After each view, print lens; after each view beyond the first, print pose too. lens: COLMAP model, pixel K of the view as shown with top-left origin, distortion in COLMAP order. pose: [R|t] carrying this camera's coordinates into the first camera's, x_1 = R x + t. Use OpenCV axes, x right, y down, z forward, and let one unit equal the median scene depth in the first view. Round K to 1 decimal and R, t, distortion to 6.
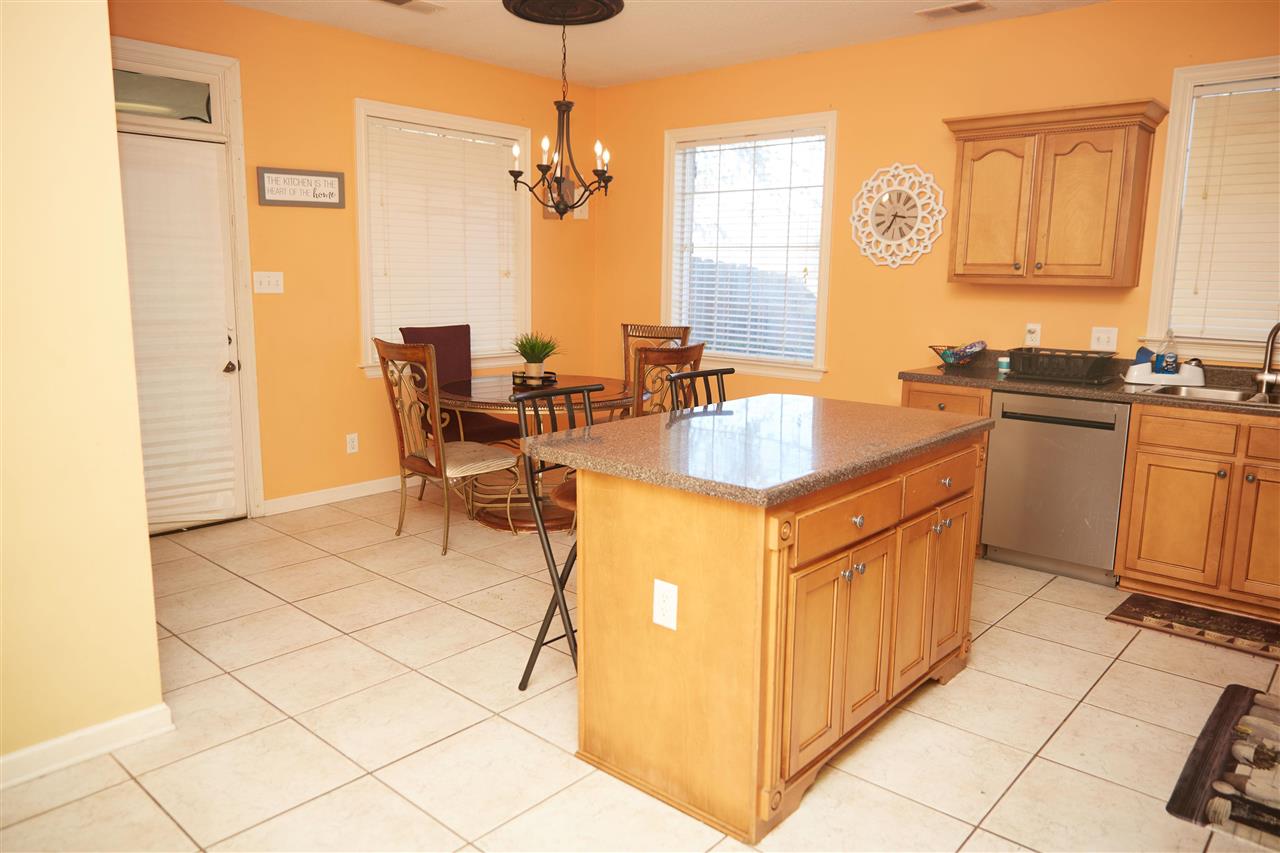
lens RADIAL K [[885.5, 0, 639.6], [0, 885.5, 406.1], [0, 0, 1]] dist [0.022901, -0.000386]
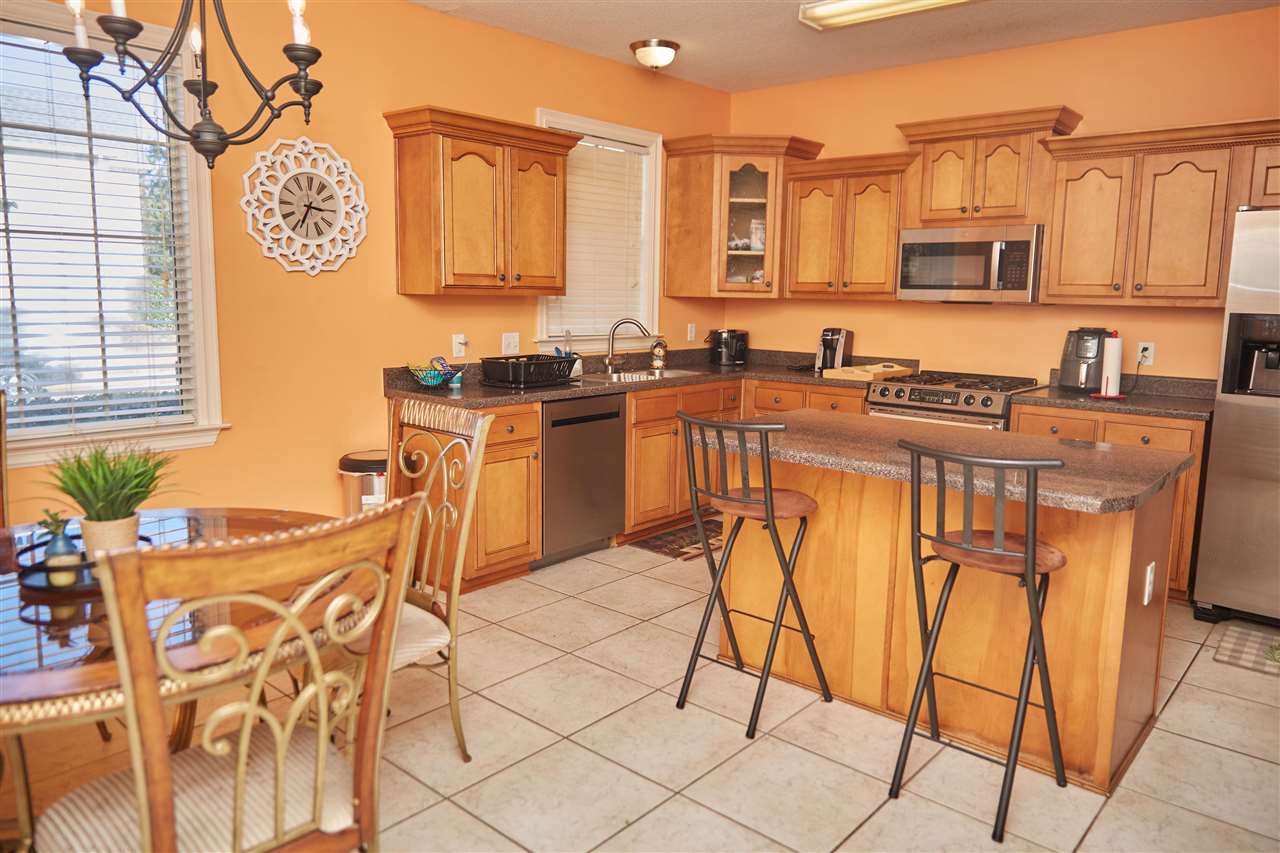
lens RADIAL K [[885.5, 0, 639.6], [0, 885.5, 406.1], [0, 0, 1]] dist [0.022901, -0.000386]
pose [[0.002710, -0.146489, 0.989209, -0.495655], [0.135978, 0.980078, 0.144764, -0.120071], [-0.990708, 0.134119, 0.022575, 0.734355]]
